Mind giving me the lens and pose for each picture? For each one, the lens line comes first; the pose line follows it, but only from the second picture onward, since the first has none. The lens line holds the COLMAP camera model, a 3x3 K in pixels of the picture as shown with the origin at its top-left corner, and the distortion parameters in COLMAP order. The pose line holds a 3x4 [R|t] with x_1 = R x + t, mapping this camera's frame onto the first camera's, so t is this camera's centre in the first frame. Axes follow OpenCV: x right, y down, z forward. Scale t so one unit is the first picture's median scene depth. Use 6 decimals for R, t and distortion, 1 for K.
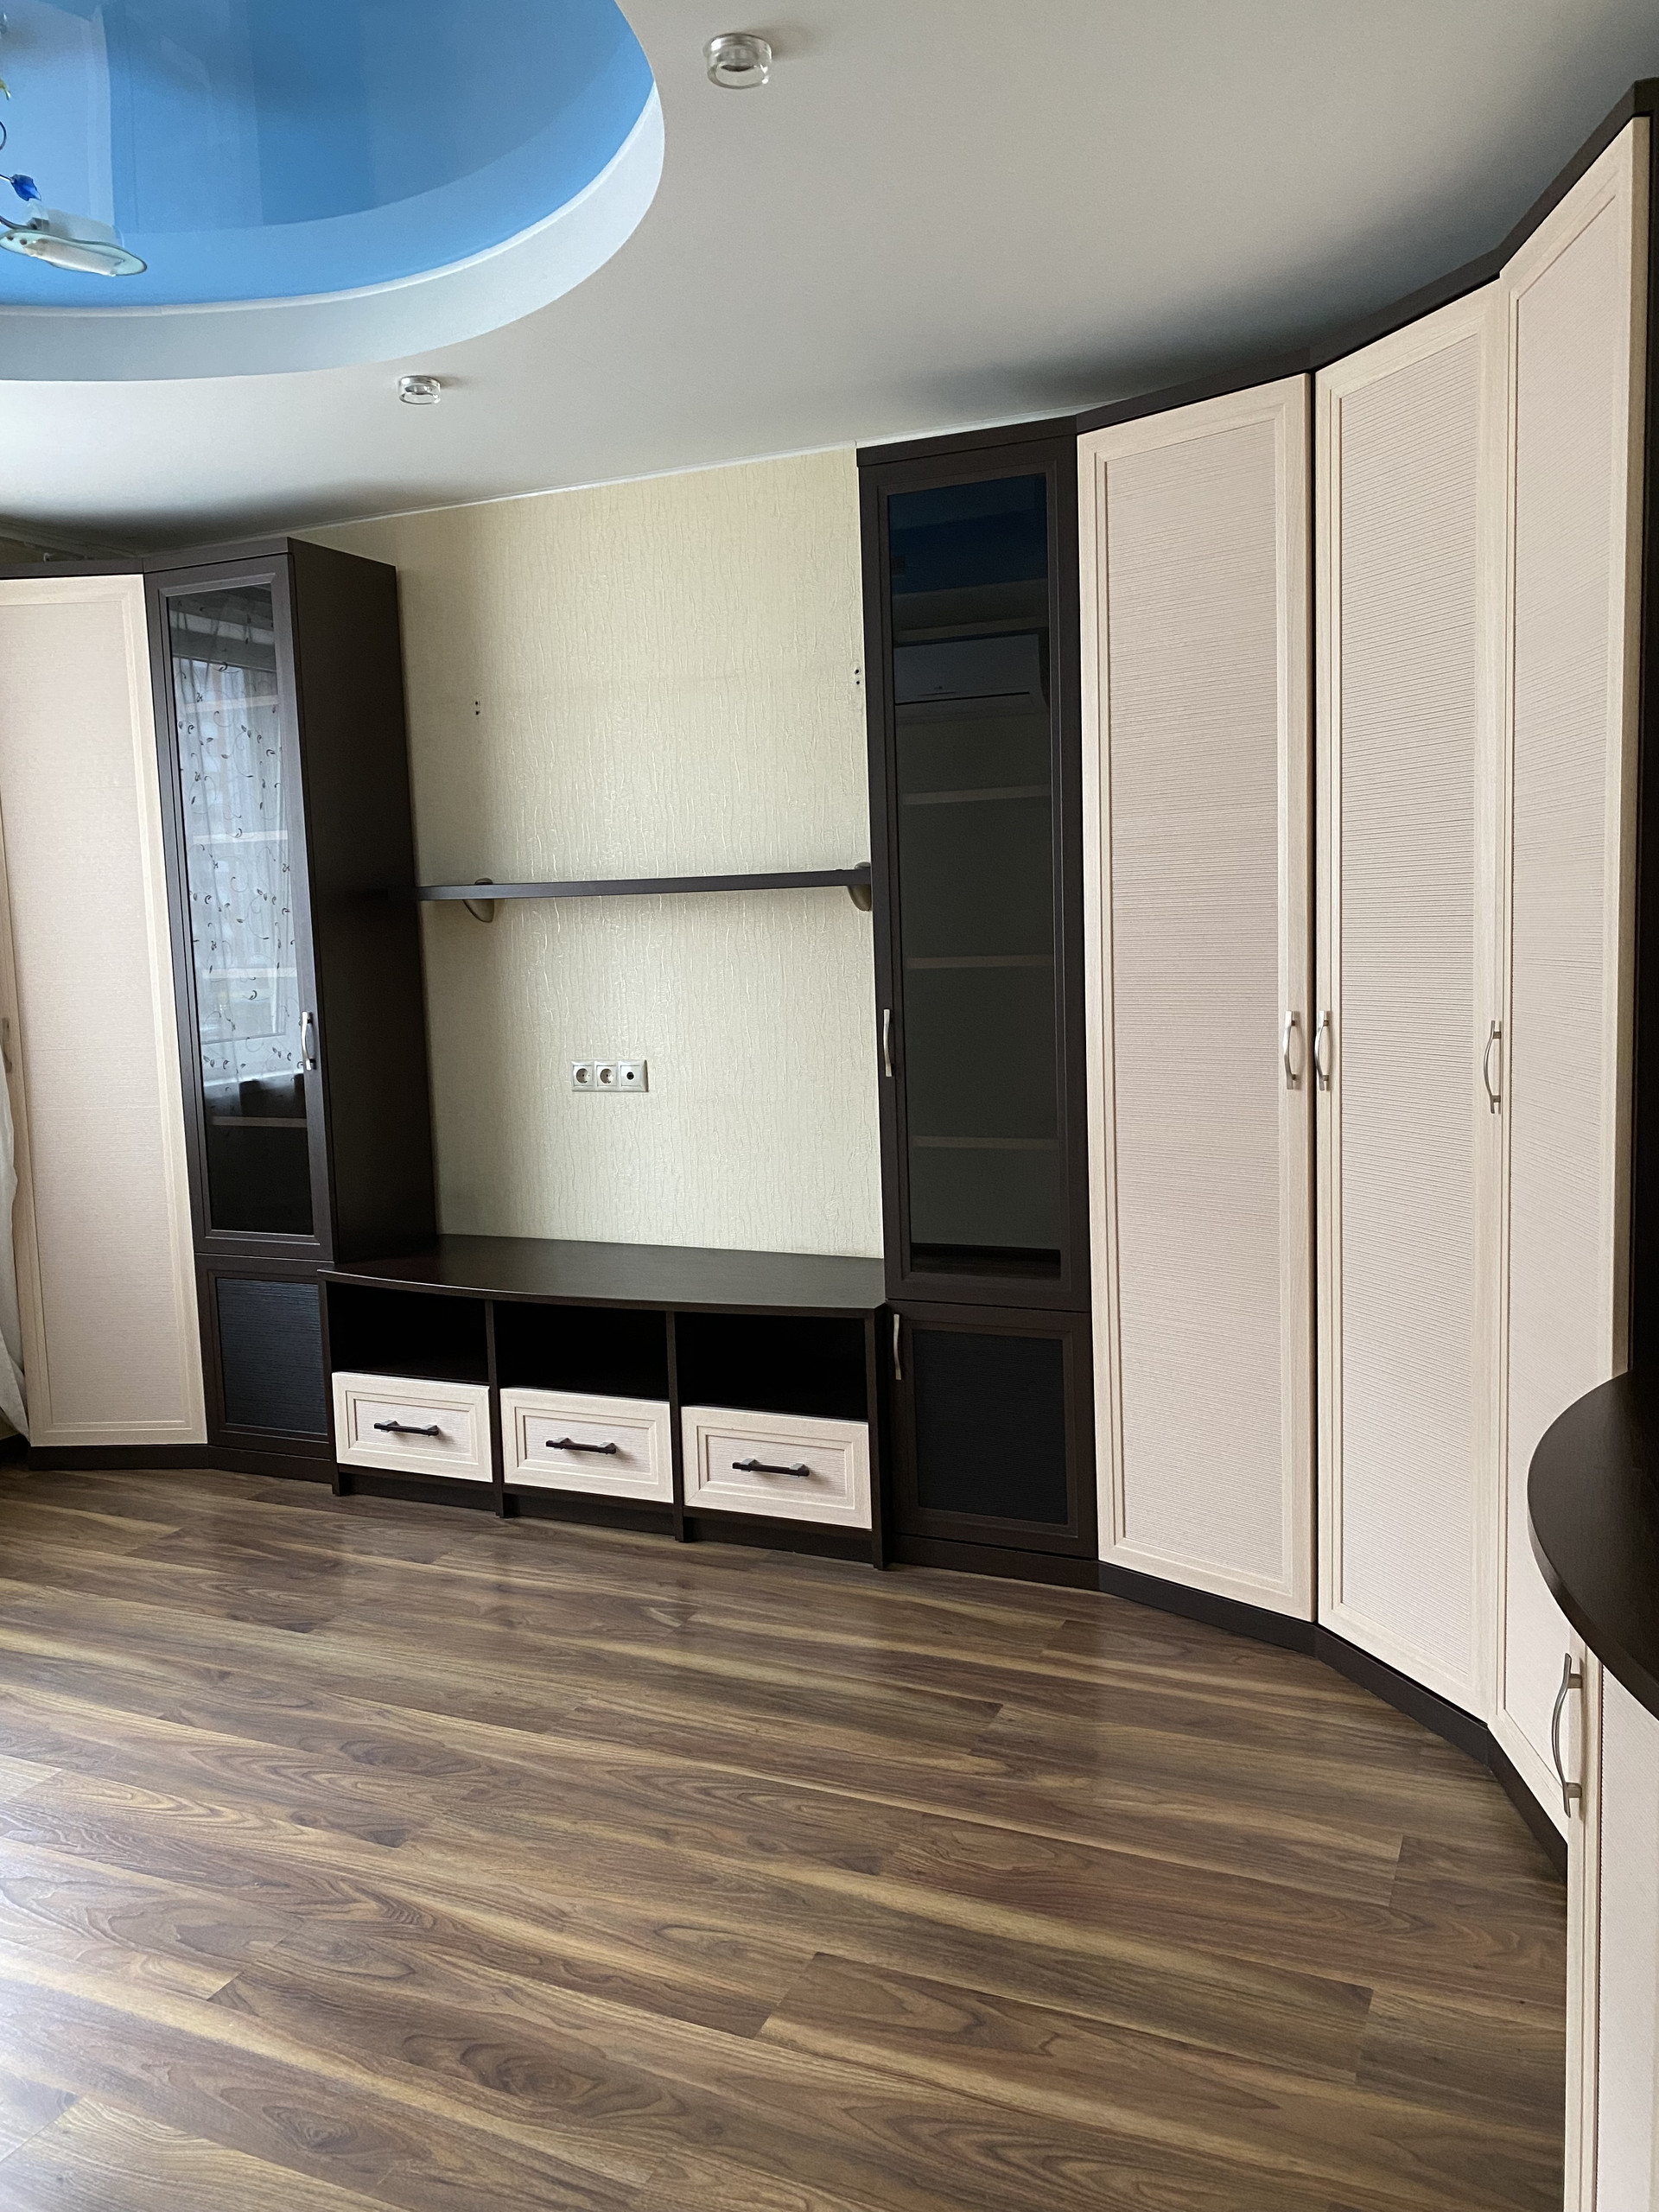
lens RADIAL K [[1693.3, 0, 825.1], [0, 1693.3, 1107.8], [0, 0, 1]] dist [0.055719, -0.046905]
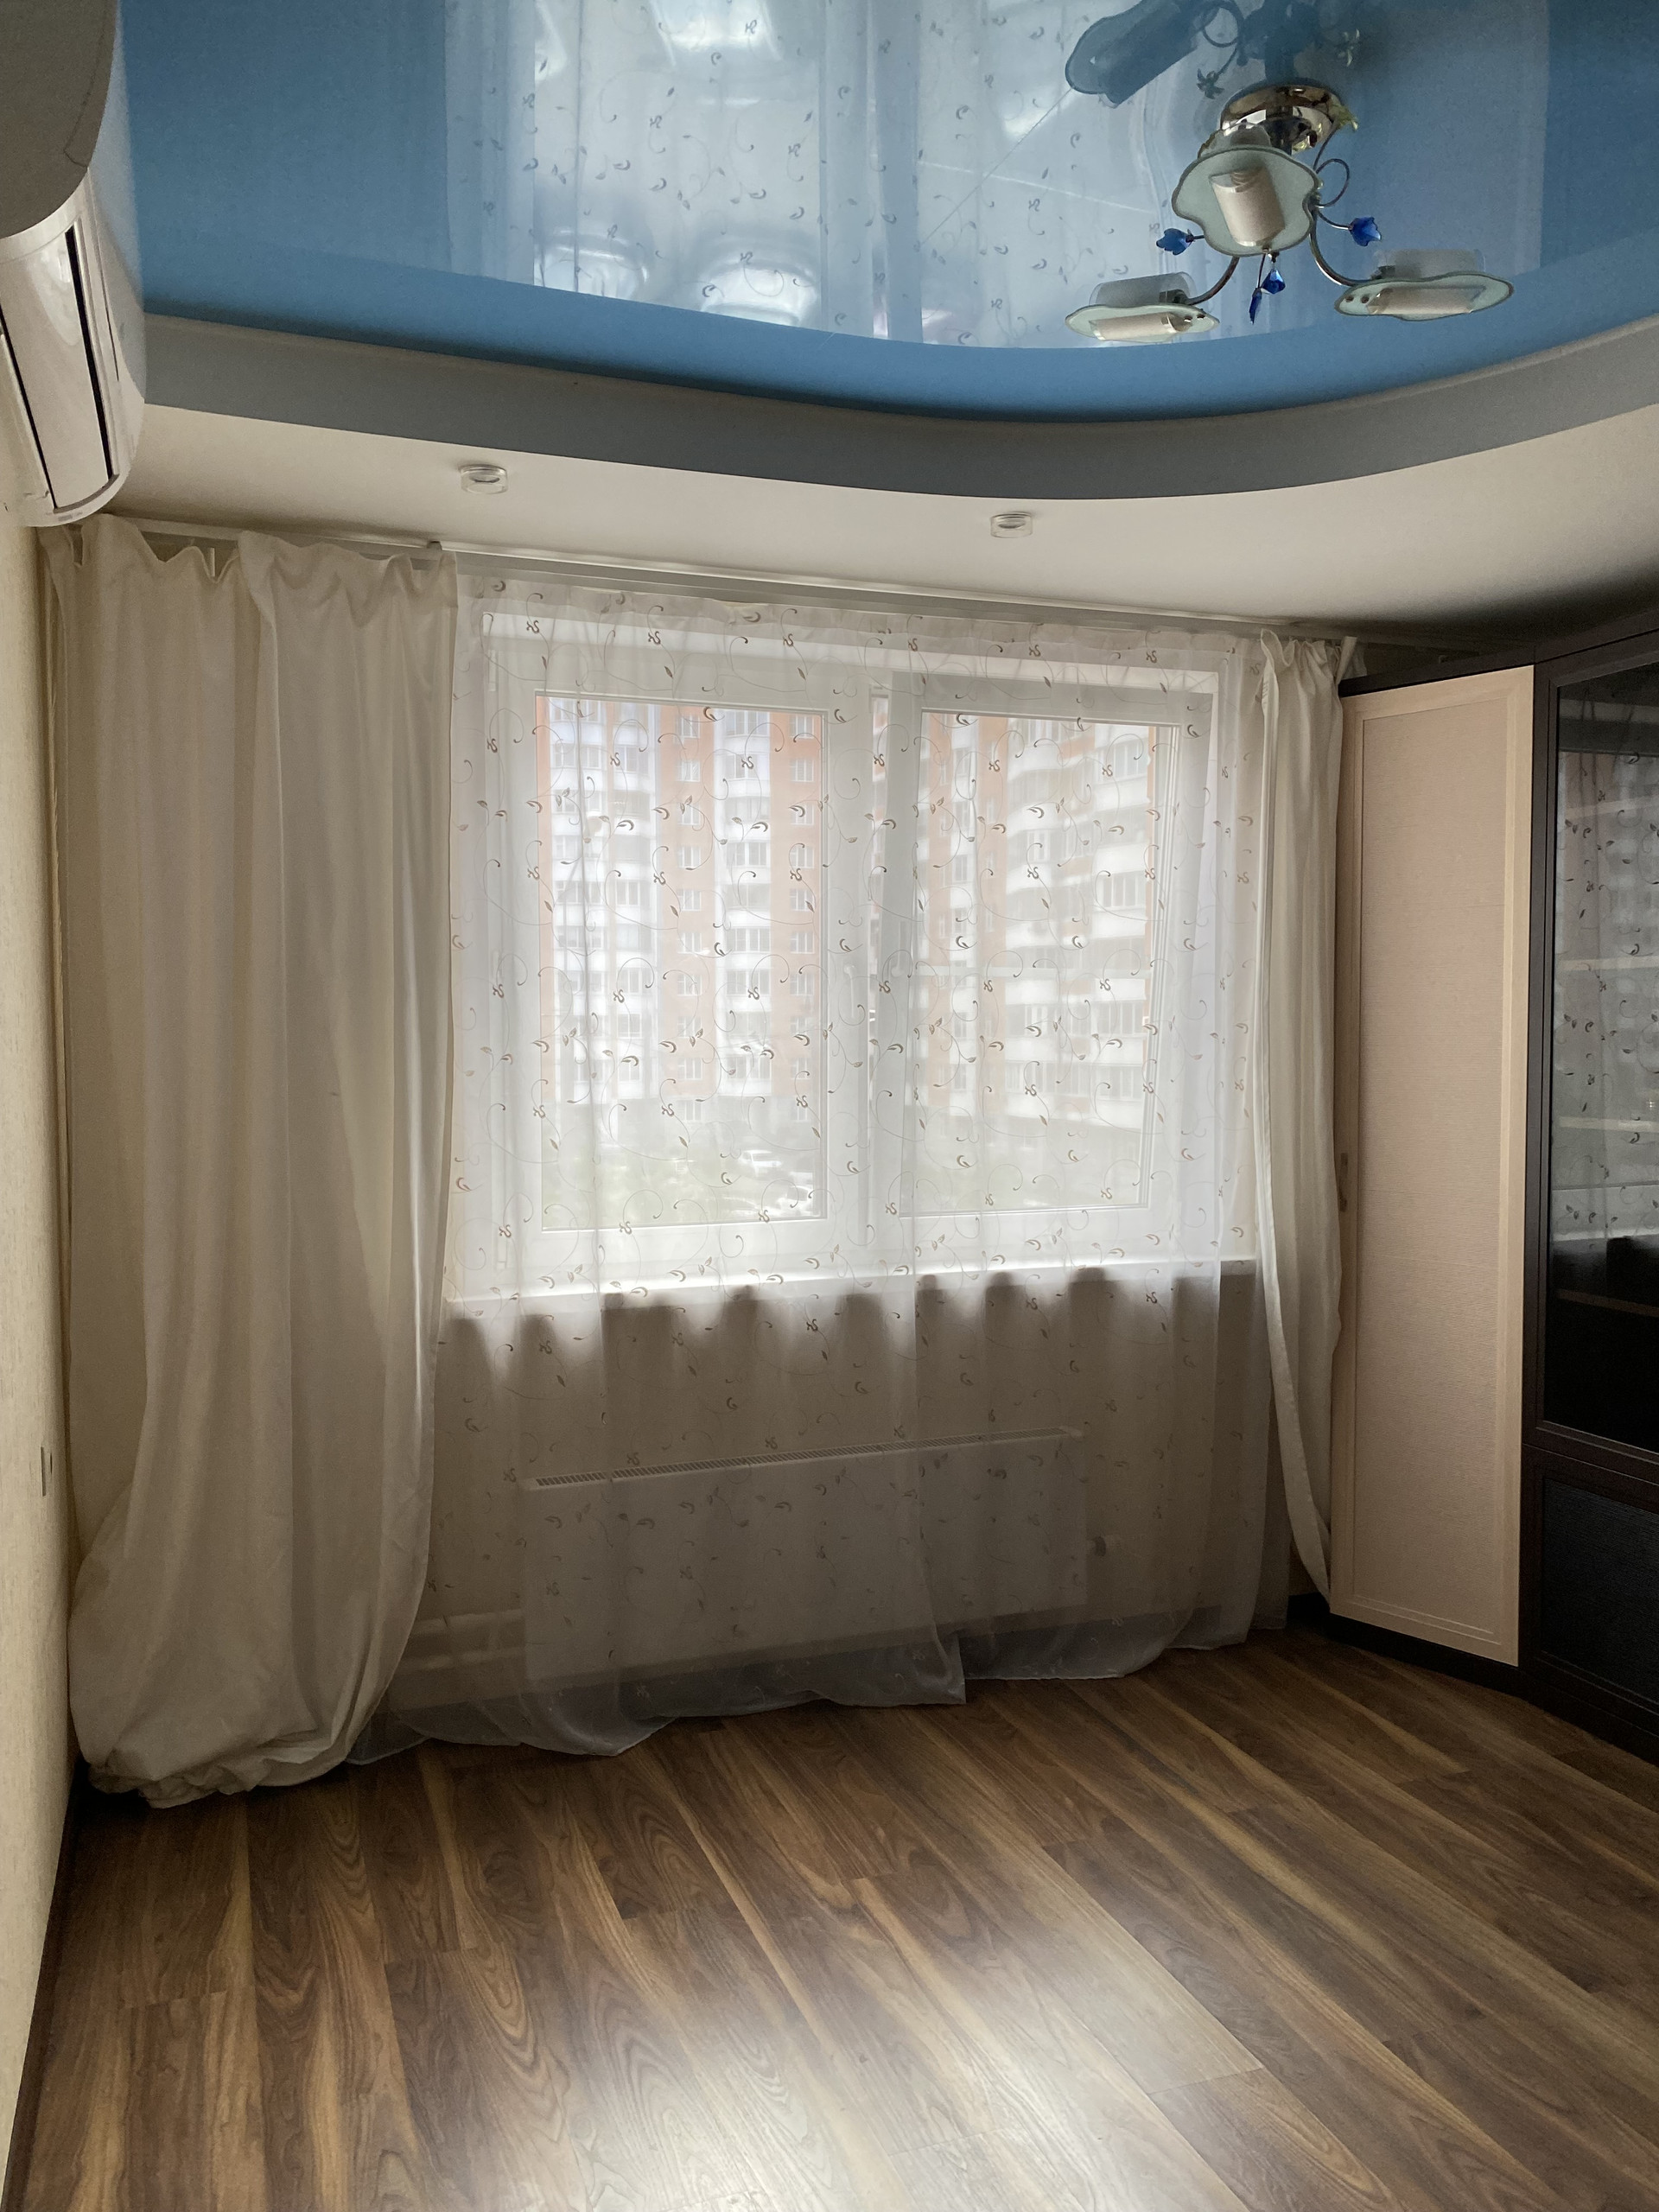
lens RADIAL K [[1693.3, 0, 825.1], [0, 1693.3, 1107.8], [0, 0, 1]] dist [0.055719, -0.046905]
pose [[0.697462, 0.069417, -0.713252, -0.015310], [-0.102725, 0.994703, -0.003642, -0.051728], [0.709221, 0.075809, 0.700898, 0.166076]]
